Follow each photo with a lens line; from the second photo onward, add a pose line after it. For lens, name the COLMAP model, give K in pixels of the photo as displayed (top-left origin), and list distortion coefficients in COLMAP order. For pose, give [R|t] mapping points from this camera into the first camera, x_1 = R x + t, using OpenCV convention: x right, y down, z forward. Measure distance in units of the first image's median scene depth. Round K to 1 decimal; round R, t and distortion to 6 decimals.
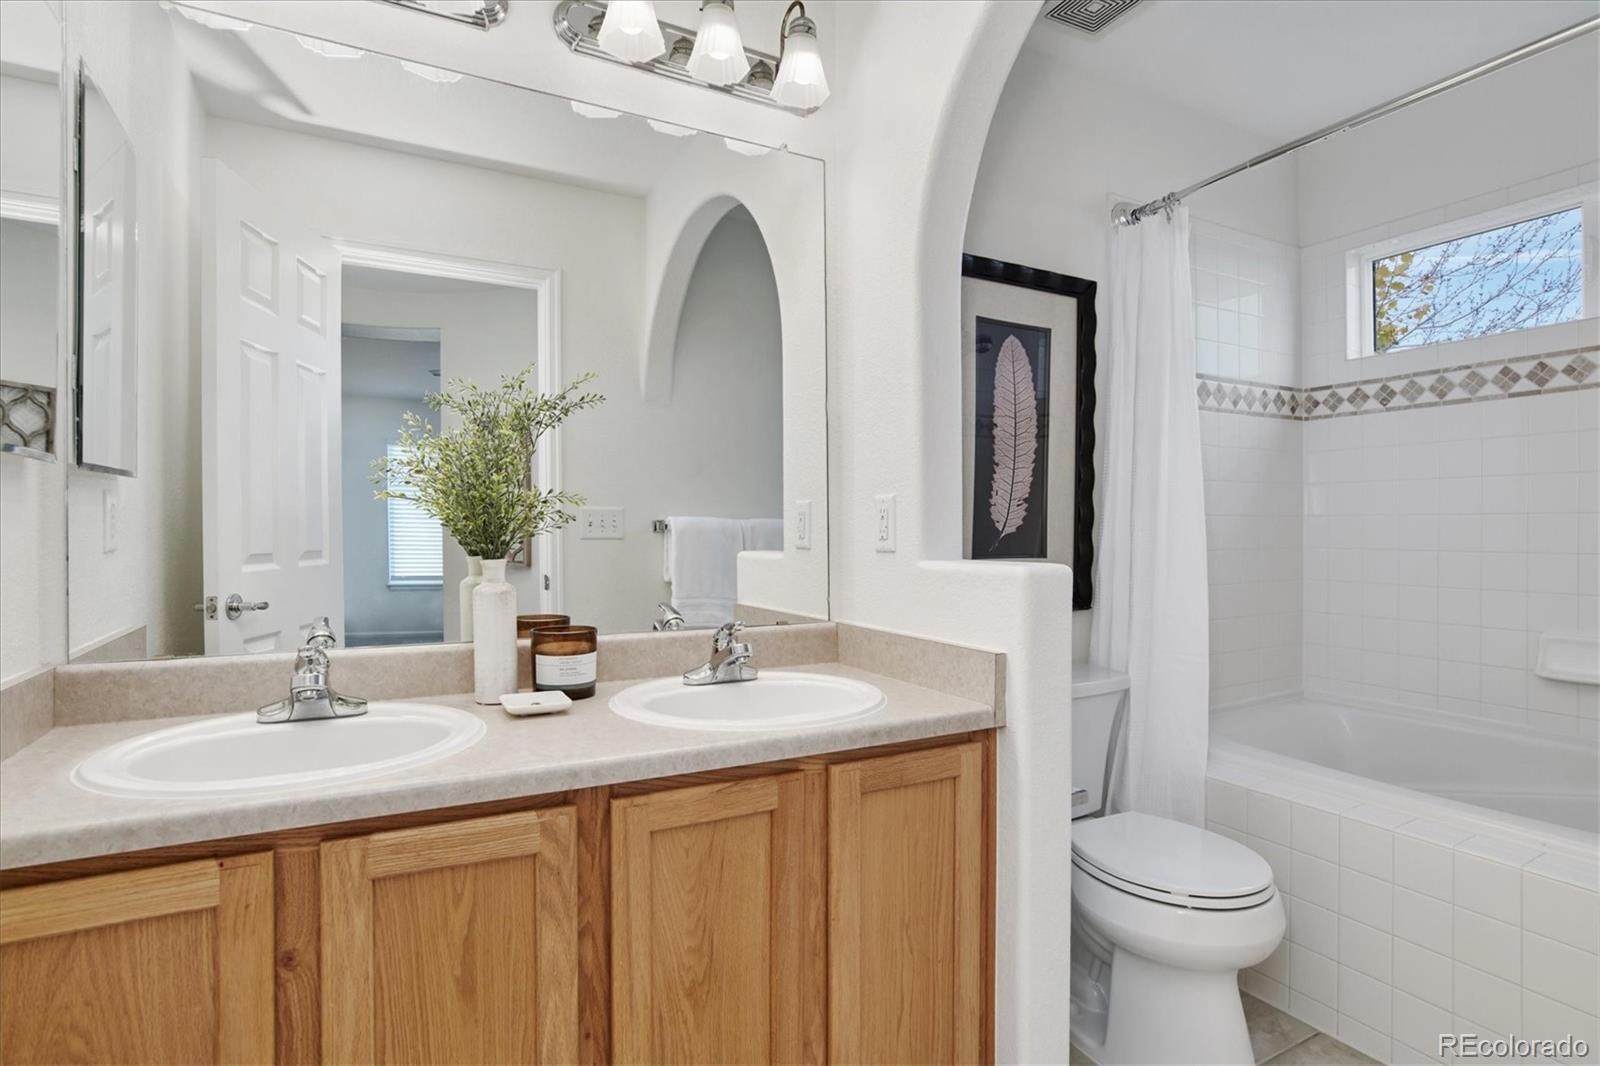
lens RADIAL K [[837.6, 0, 814.3], [0, 837.6, 523.8], [0, 0, 1]] dist [-0.019561, 0.005788]
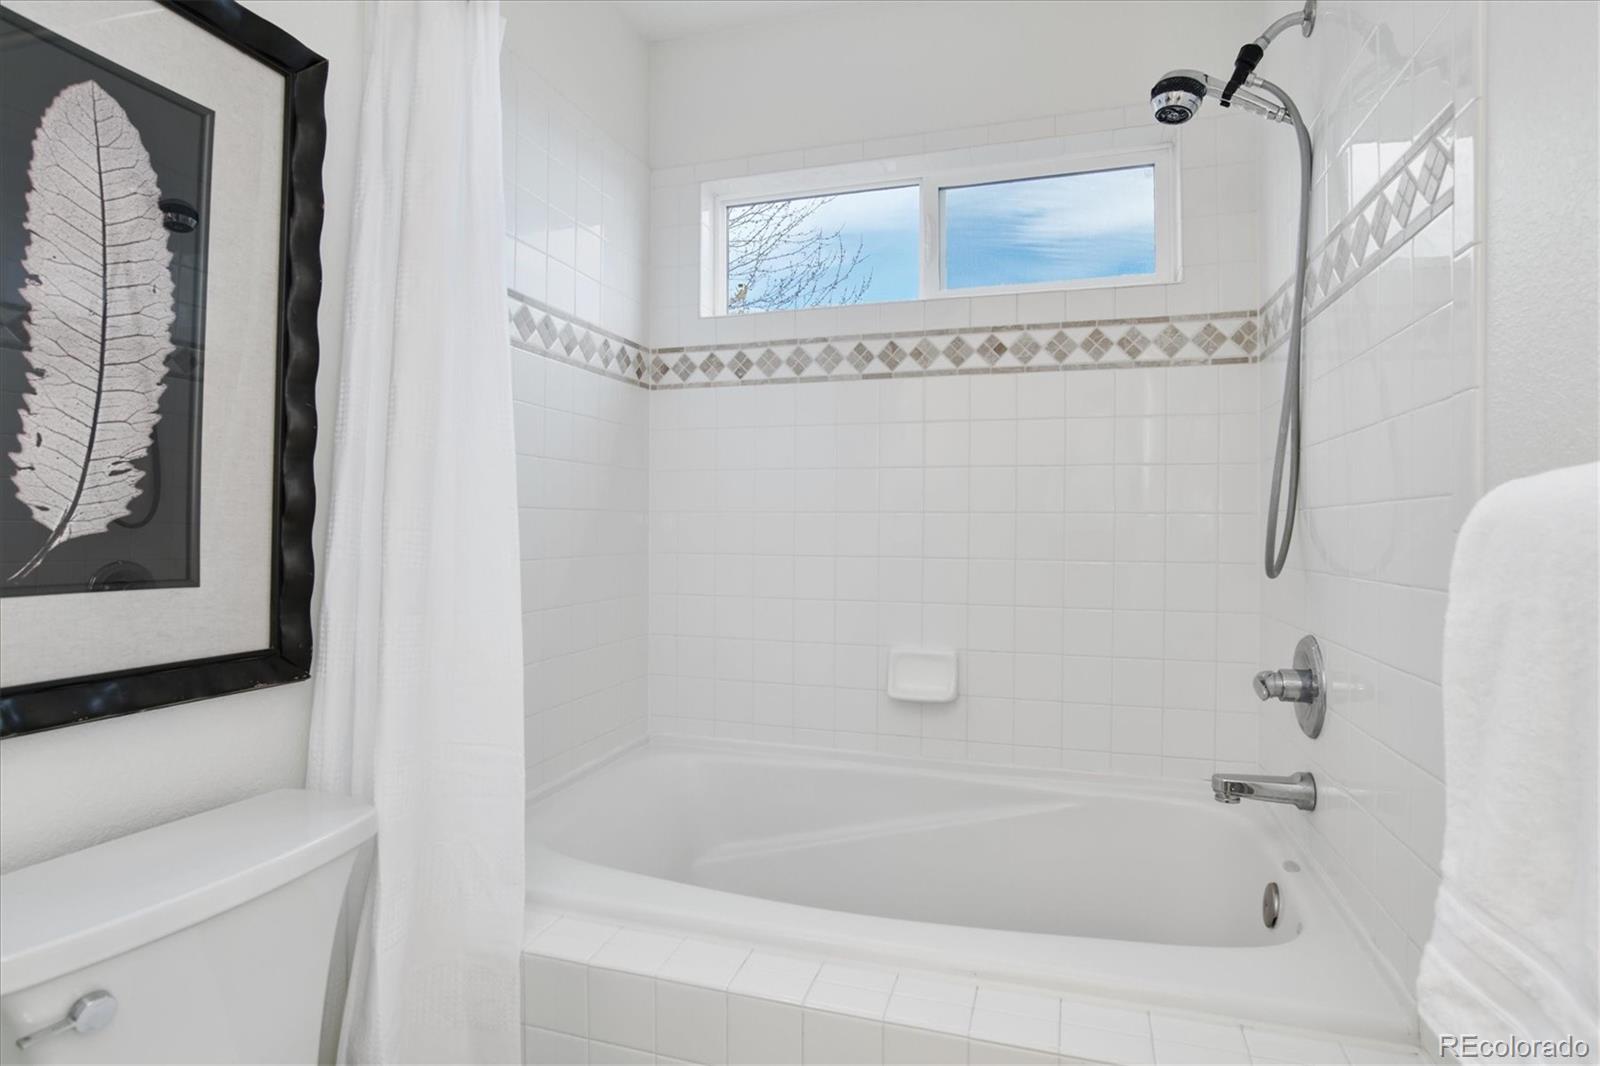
lens RADIAL K [[837.6, 0, 811.5], [0, 837.6, 522.0], [0, 0, 1]] dist [-0.019561, 0.005788]
pose [[0.731948, 0.009871, 0.681289, 0.182095], [-0.009976, 0.999943, -0.003770, 0.001680], [-0.681288, -0.004038, 0.732005, 0.355024]]
